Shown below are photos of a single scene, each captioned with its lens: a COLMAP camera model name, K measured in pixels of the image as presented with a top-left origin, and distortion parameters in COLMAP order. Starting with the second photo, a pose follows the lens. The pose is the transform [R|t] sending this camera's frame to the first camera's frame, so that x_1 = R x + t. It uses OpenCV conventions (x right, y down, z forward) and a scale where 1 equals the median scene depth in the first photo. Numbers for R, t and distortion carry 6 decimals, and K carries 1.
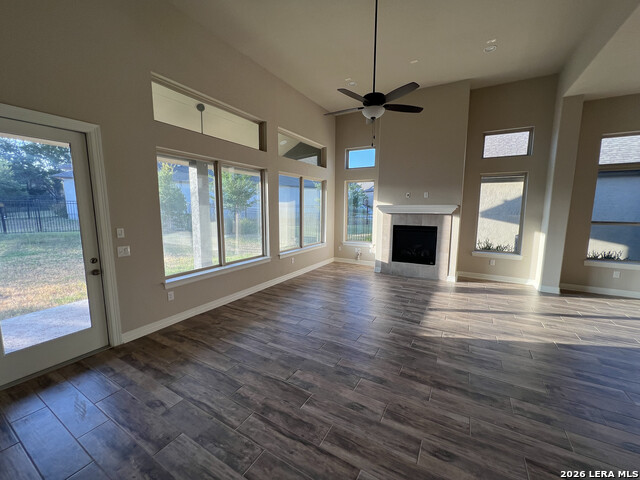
lens RADIAL K [[255.6, 0, 320.0], [0, 255.6, 240.0], [0, 0, 1]] dist [-0.000935, 0.000384]
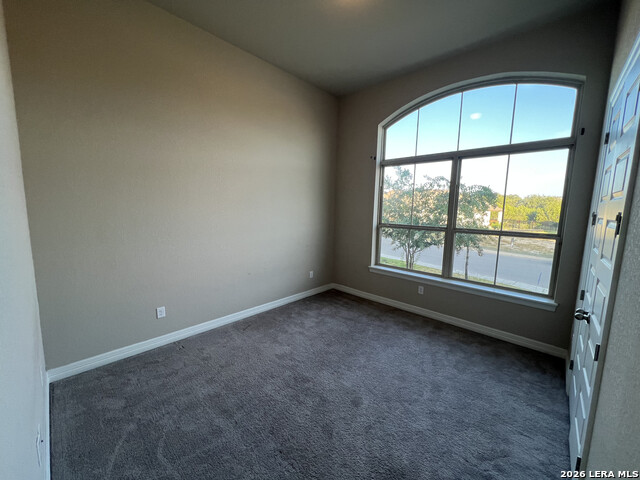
lens RADIAL K [[255.6, 0, 320.0], [0, 255.6, 240.0], [0, 0, 1]] dist [-0.000935, 0.000384]
pose [[-0.224796, 0.110669, -0.968101, 0.580658], [-0.146057, 0.978478, 0.145770, -0.097326], [0.963397, 0.174167, -0.203794, 0.728012]]
